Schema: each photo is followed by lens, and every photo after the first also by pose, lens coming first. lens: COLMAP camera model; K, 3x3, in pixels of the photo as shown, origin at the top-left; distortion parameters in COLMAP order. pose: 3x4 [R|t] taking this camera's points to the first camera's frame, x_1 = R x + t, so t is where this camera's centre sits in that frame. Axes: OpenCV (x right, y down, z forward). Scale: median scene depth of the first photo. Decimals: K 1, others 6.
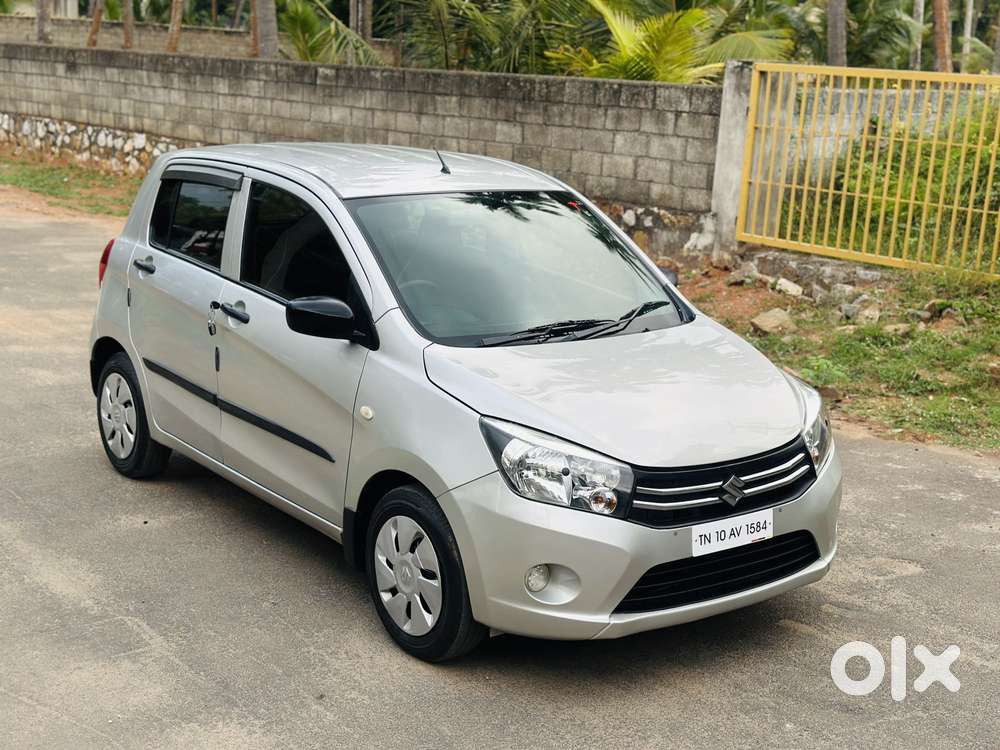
lens RADIAL K [[1403.1, 0, 504.1], [0, 1403.1, 374.7], [0, 0, 1]] dist [0.118618, 0.000000]
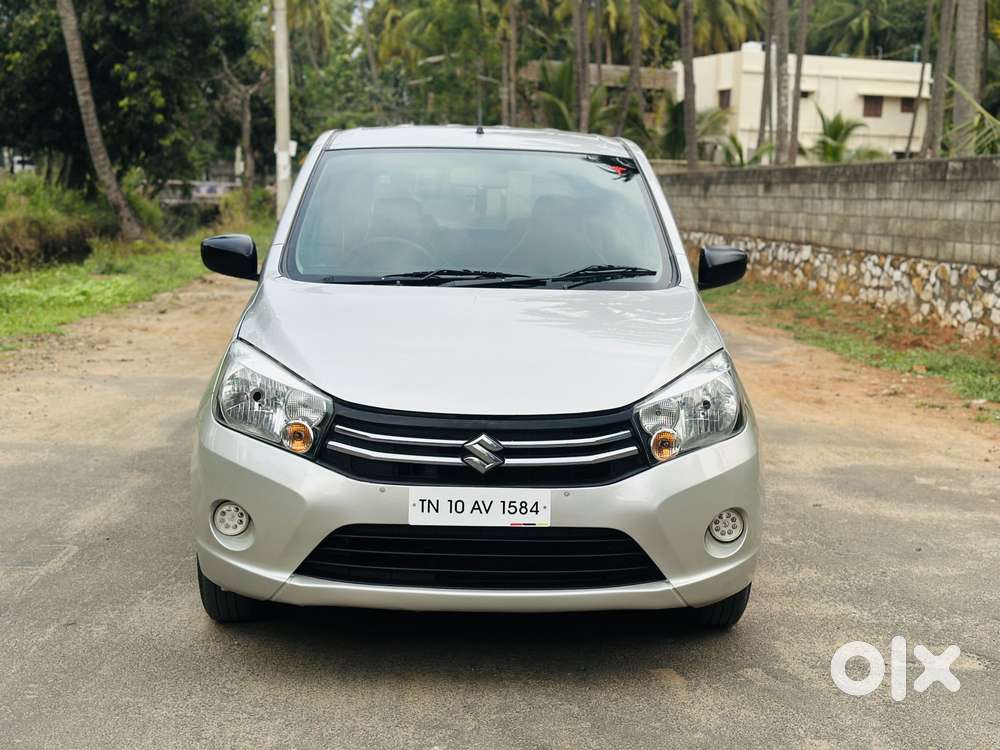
lens RADIAL K [[1403.1, 0, 498.0], [0, 1403.1, 378.1], [0, 0, 1]] dist [0.118618, 0.000000]
pose [[0.816863, 0.059008, -0.573805, 0.463918], [-0.123174, 0.989654, -0.073577, 0.072672], [0.563527, 0.130780, 0.815680, 0.264412]]
